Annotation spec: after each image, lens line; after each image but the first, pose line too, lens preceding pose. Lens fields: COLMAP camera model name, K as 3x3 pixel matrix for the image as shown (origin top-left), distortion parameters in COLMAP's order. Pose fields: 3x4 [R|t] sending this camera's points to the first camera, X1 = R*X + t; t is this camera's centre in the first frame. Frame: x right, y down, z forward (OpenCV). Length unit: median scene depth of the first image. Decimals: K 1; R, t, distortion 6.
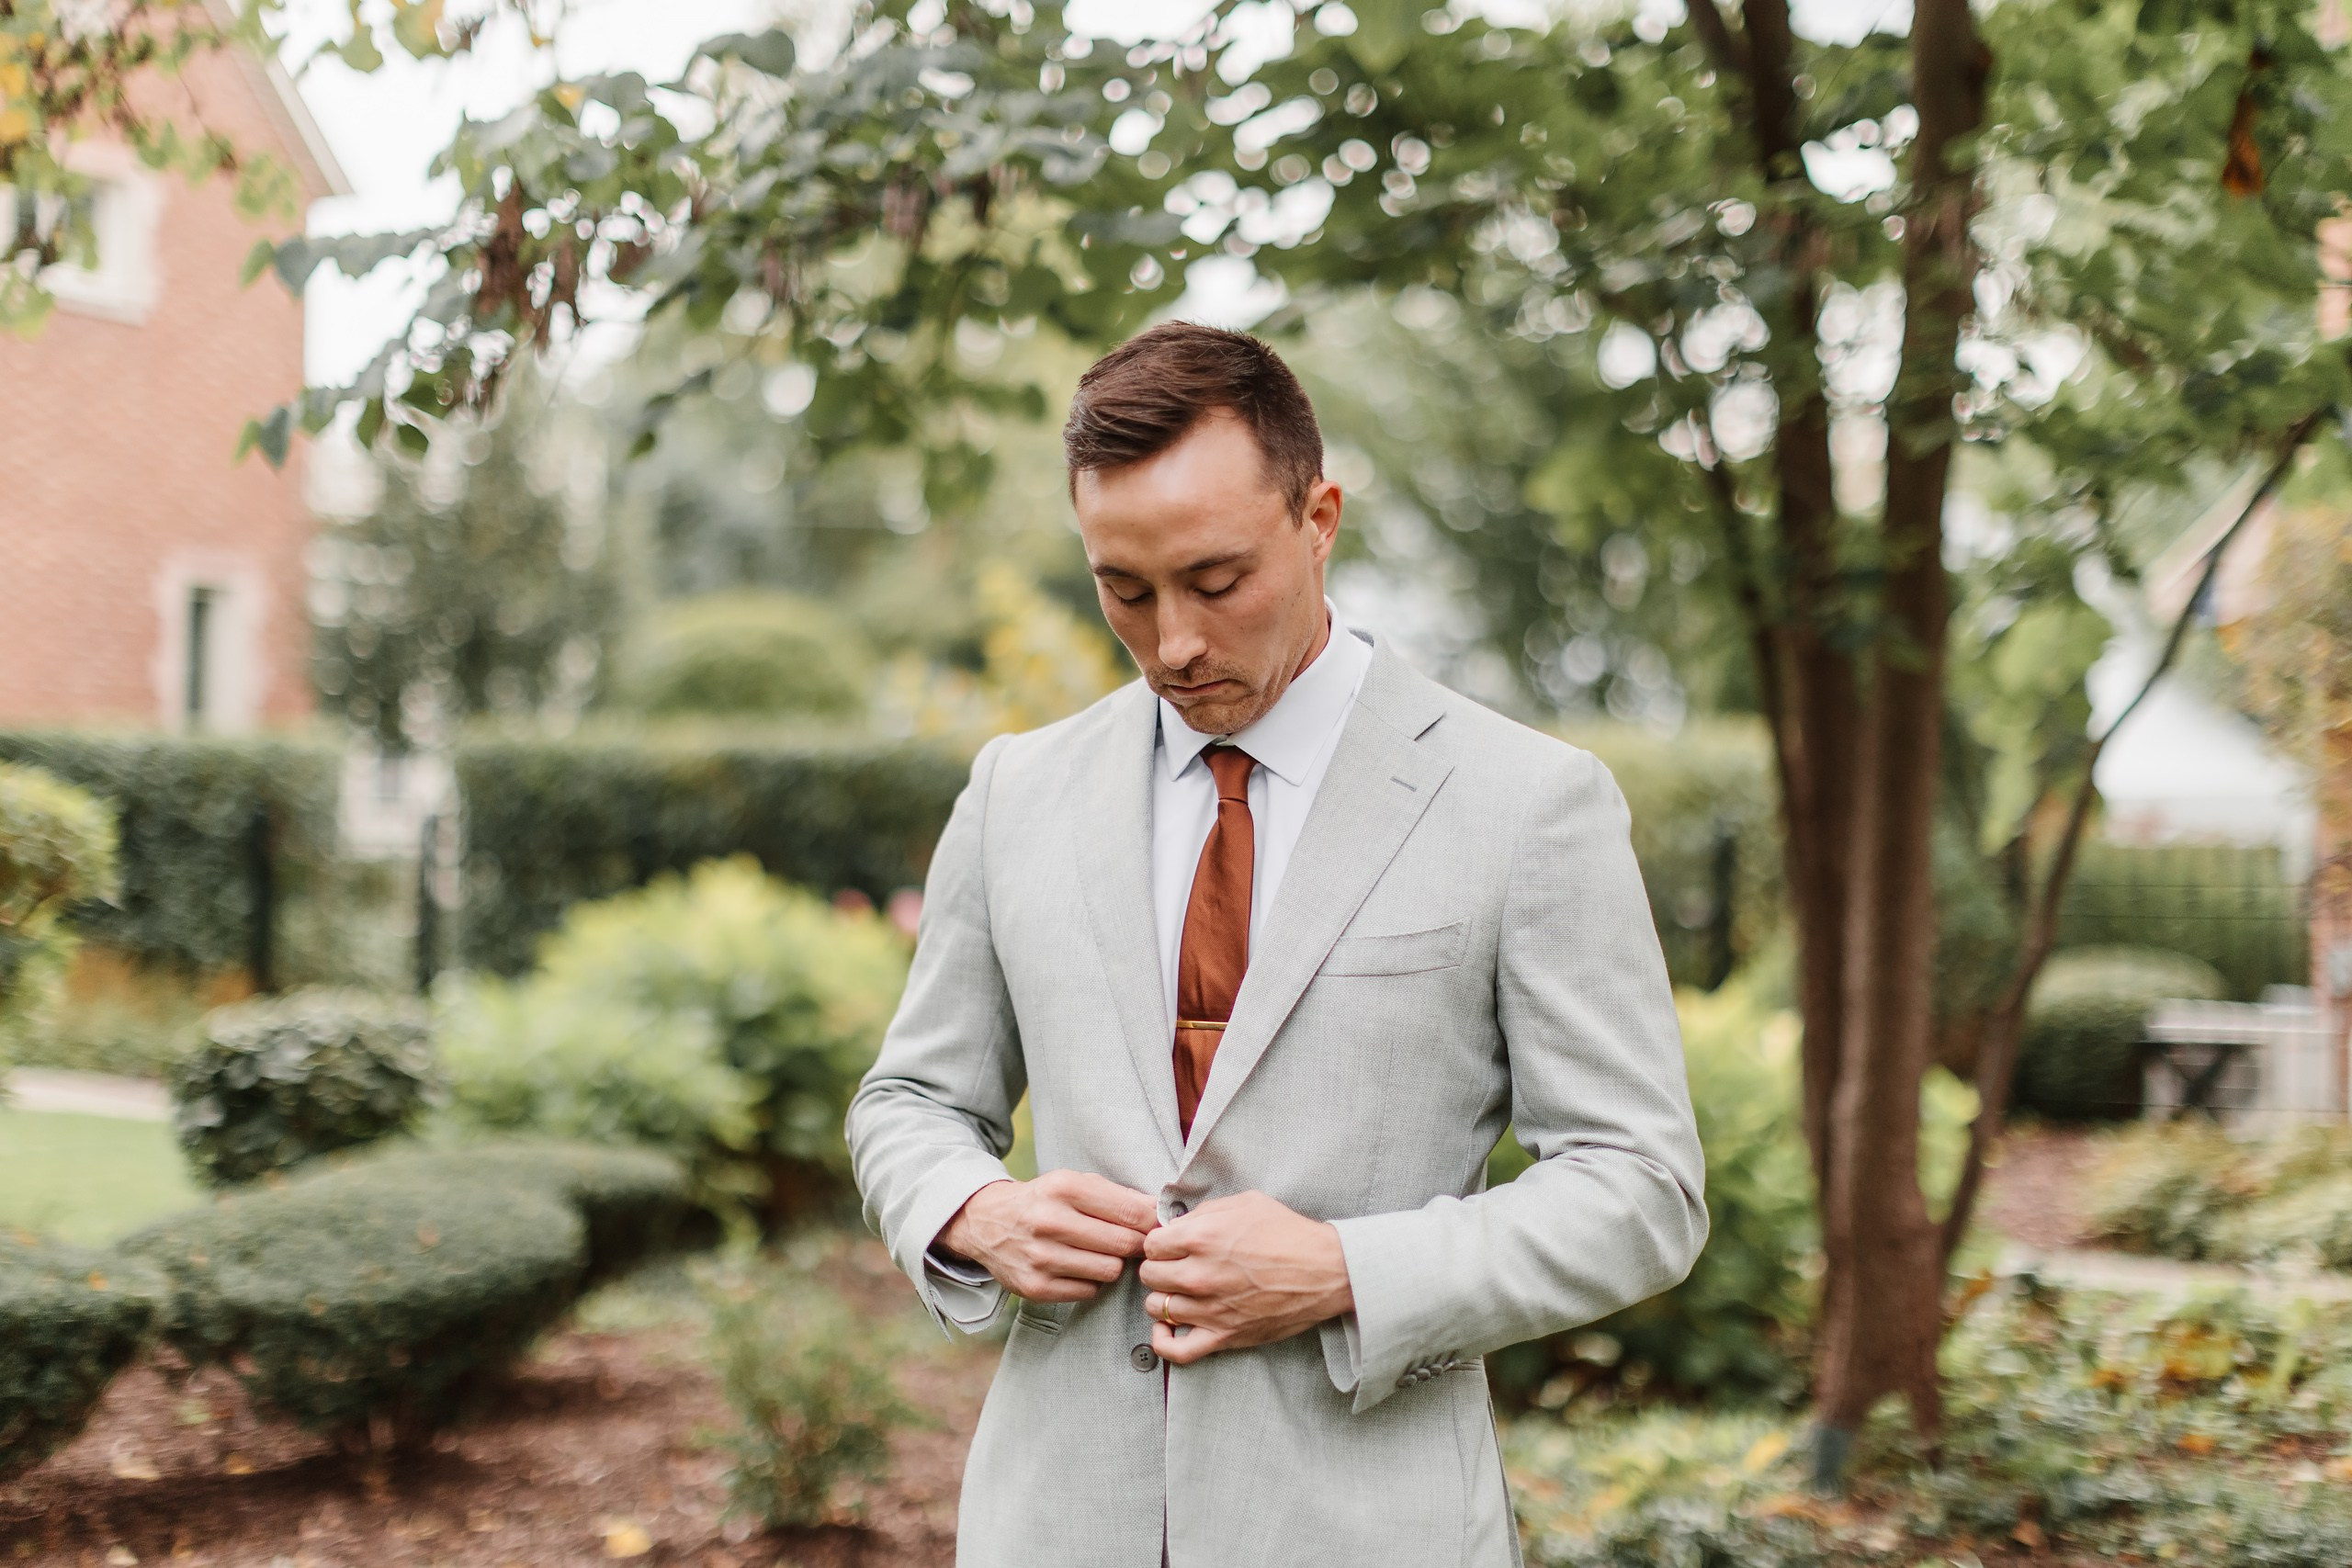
lens RADIAL K [[3376.4, 0, 1179.2], [0, 3376.4, 802.5], [0, 0, 1]] dist [-0.000275, 0.003691]
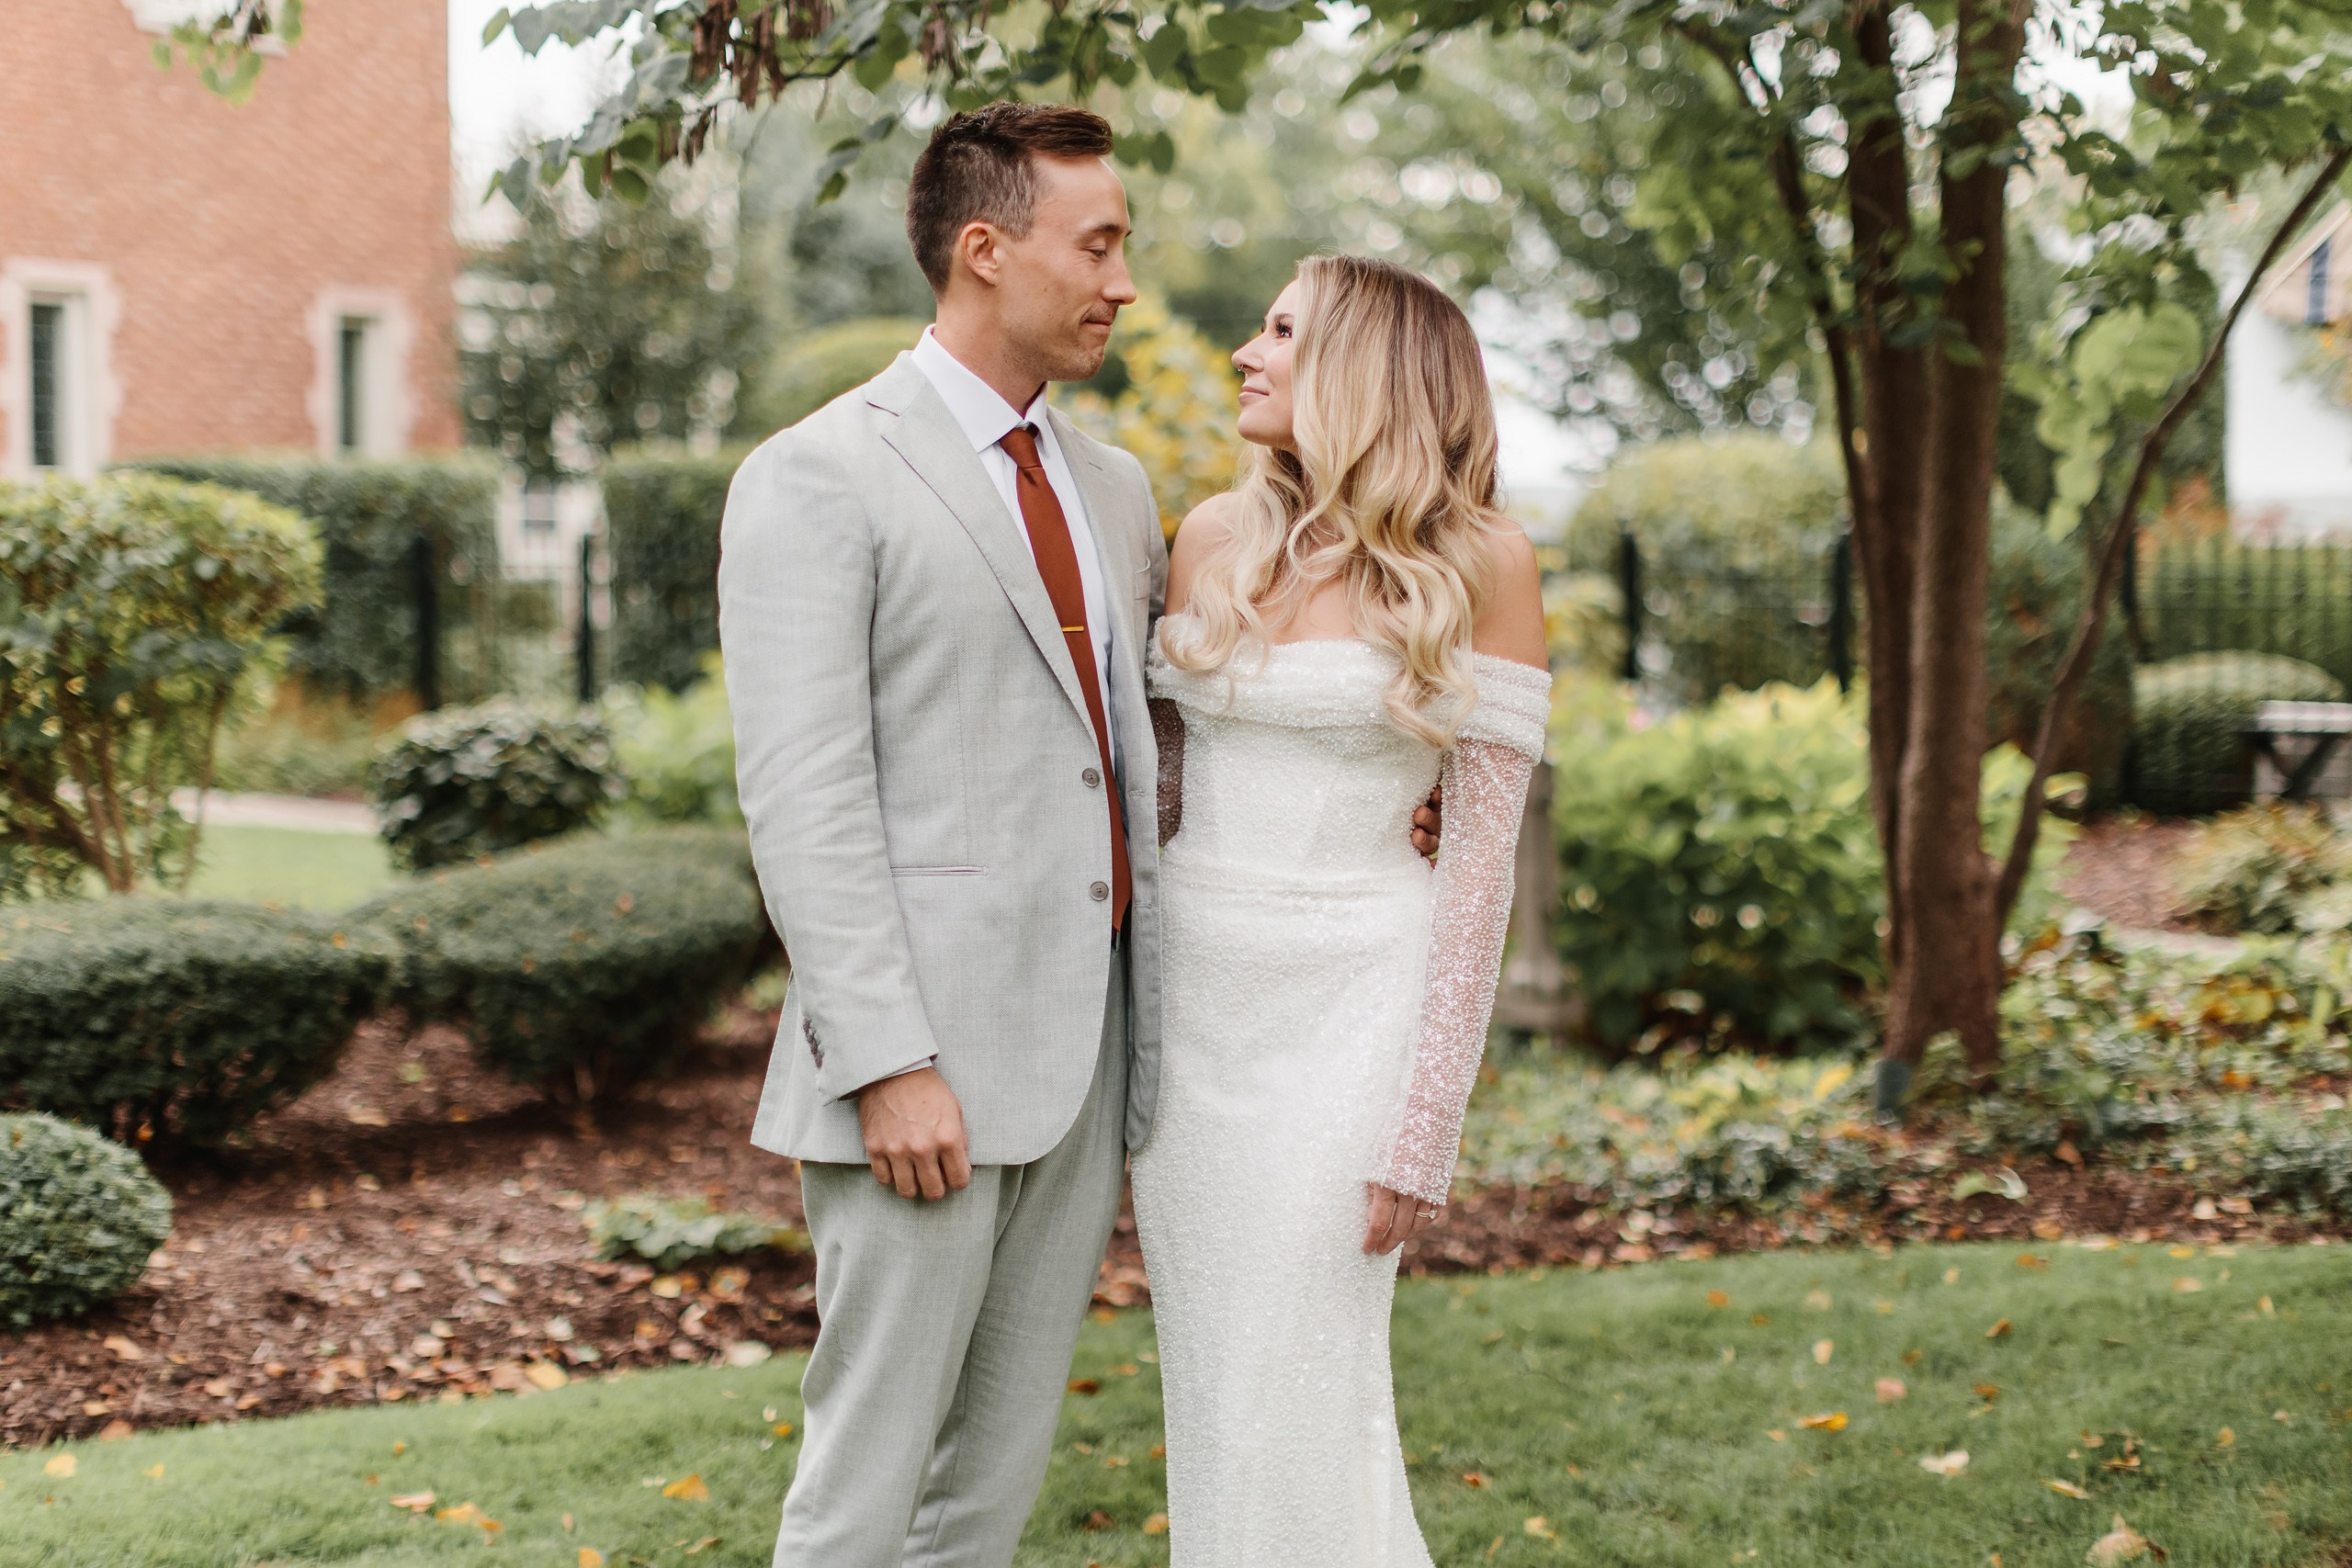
lens RADIAL K [[3441.3, 0, 1198.9], [0, 3441.3, 776.2], [0, 0, 1]] dist [0.015870, -0.066730]
pose [[0.999257, -0.010668, -0.037028, 0.008292], [0.013327, 0.997291, 0.072337, 0.006761], [0.036156, -0.072776, 0.996693, -0.113674]]
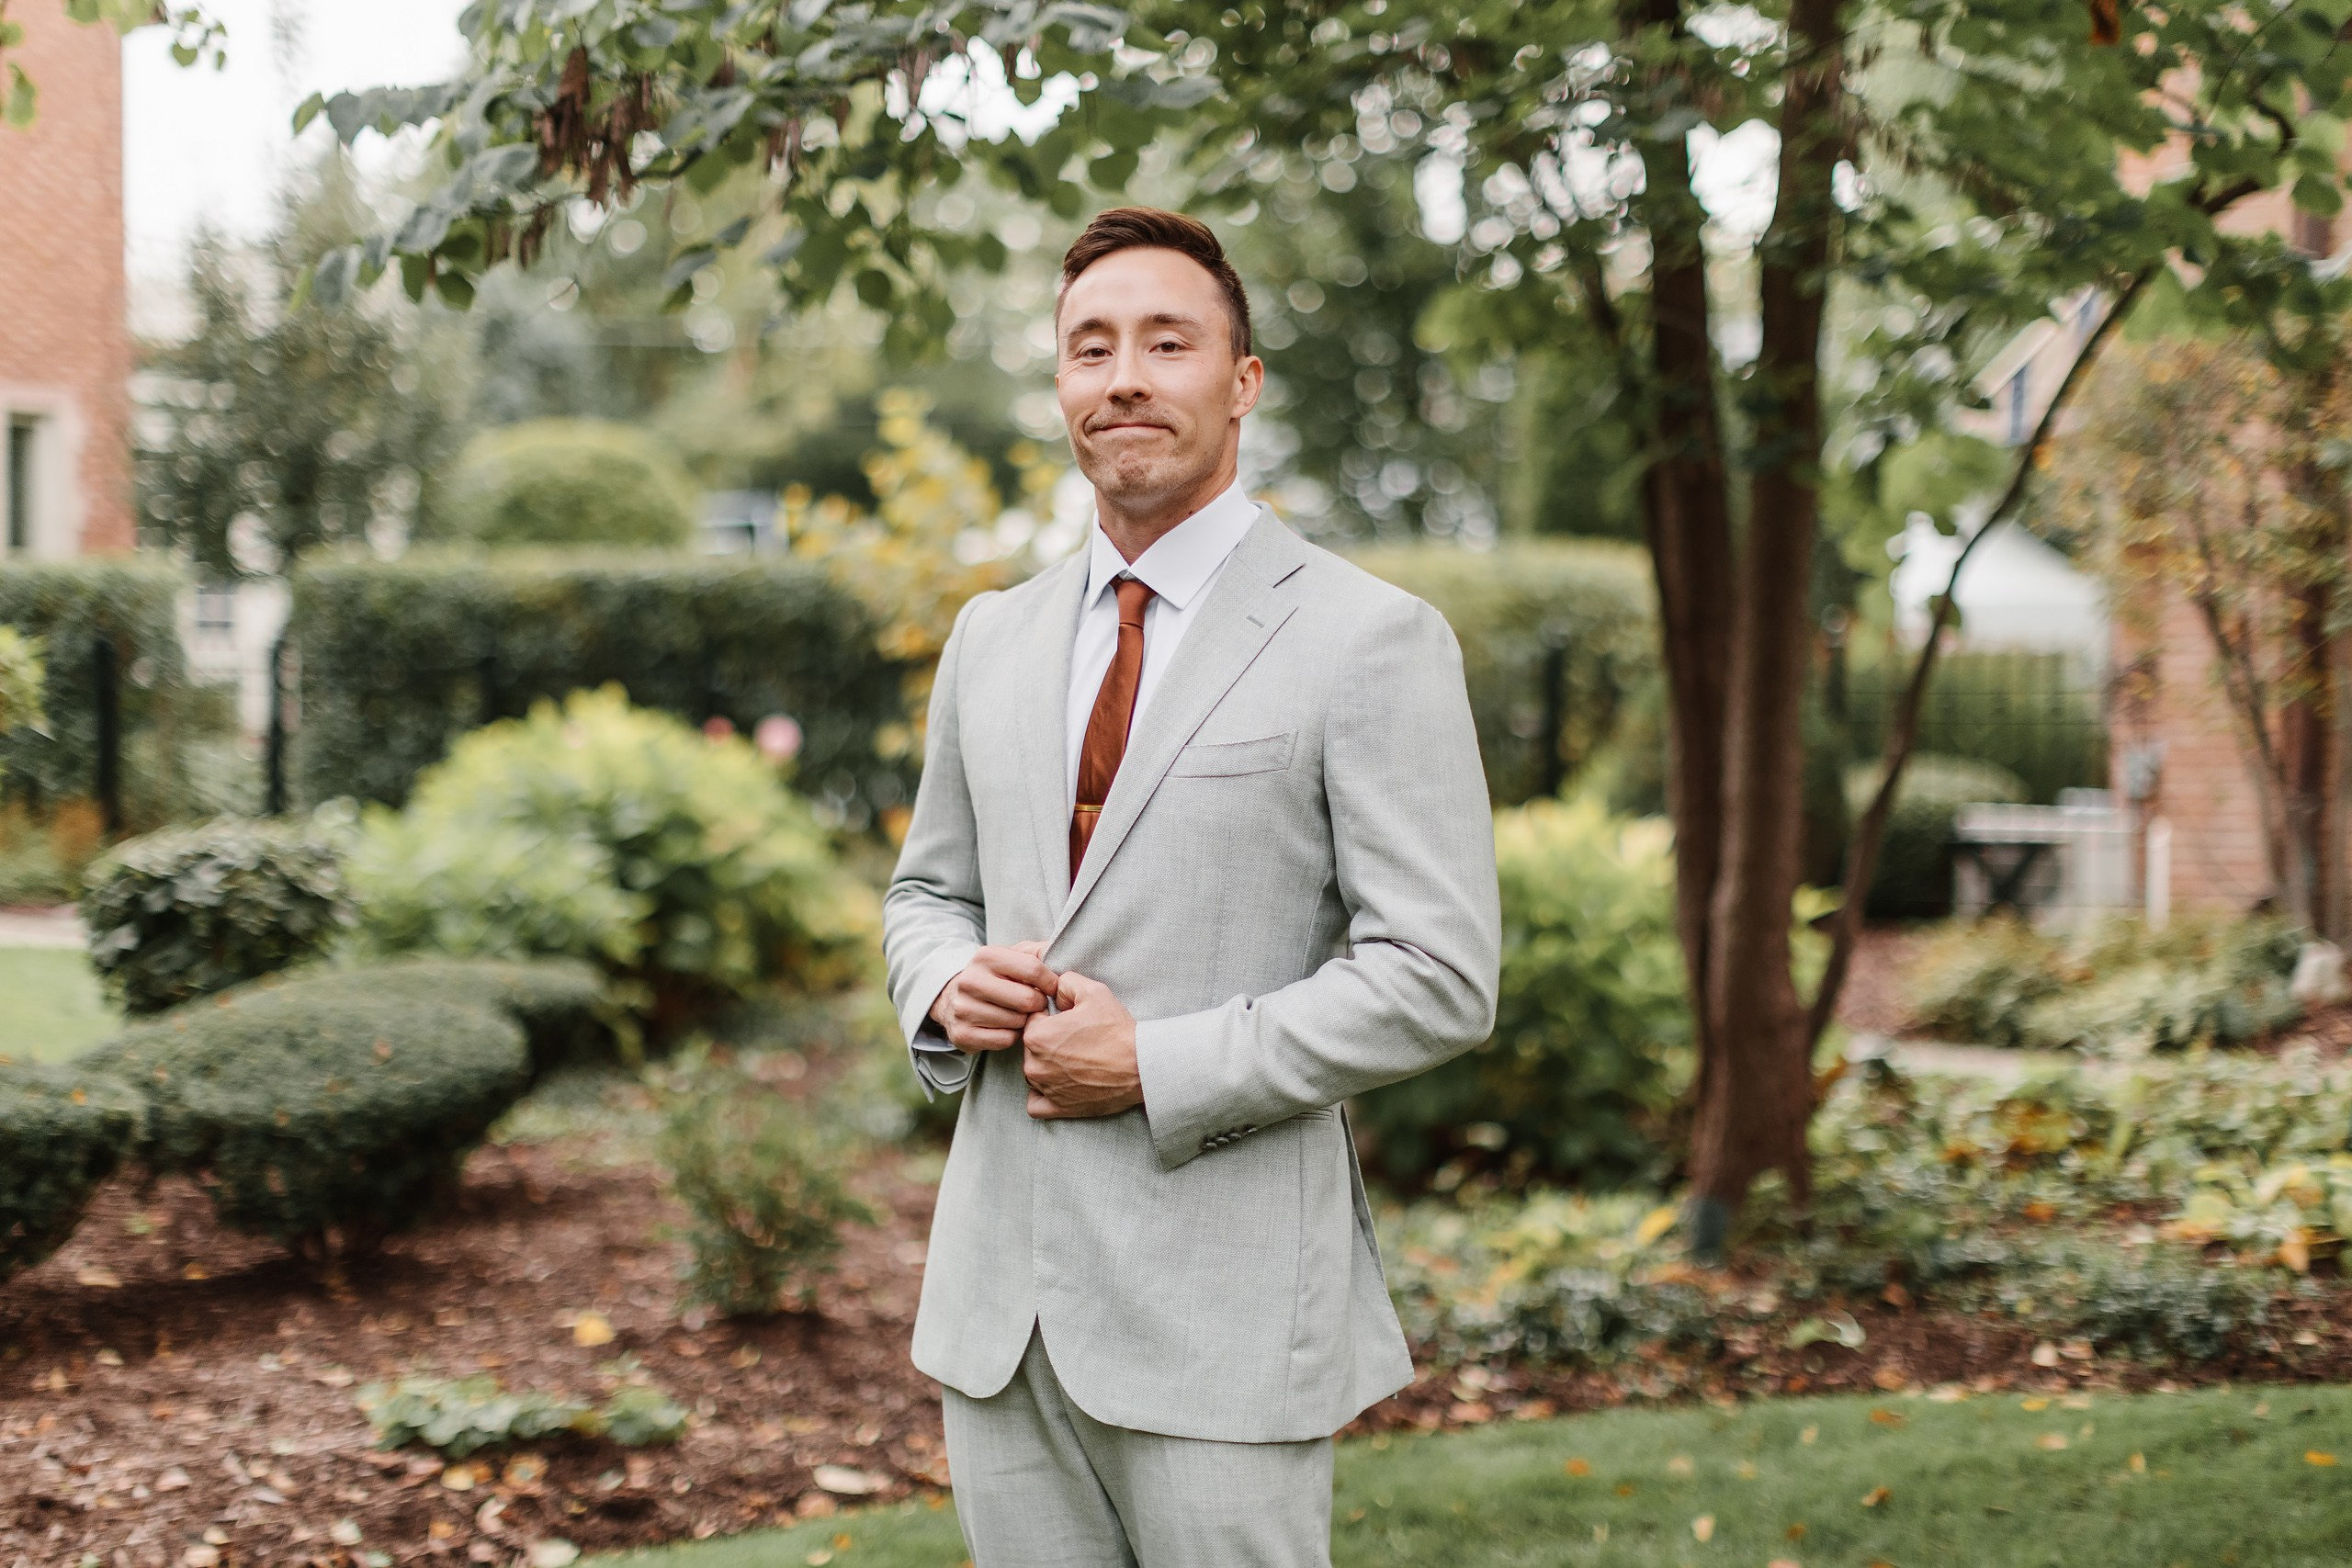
lens RADIAL K [[3349.9, 0, 1179.5], [0, 3349.9, 787.2], [0, 0, 1]] dist [0.006712, -0.012213]
pose [[0.997978, -0.013030, 0.062206, -0.037795], [0.009891, 0.998675, 0.050510, -0.002496], [-0.062782, -0.049792, 0.996784, -0.044301]]
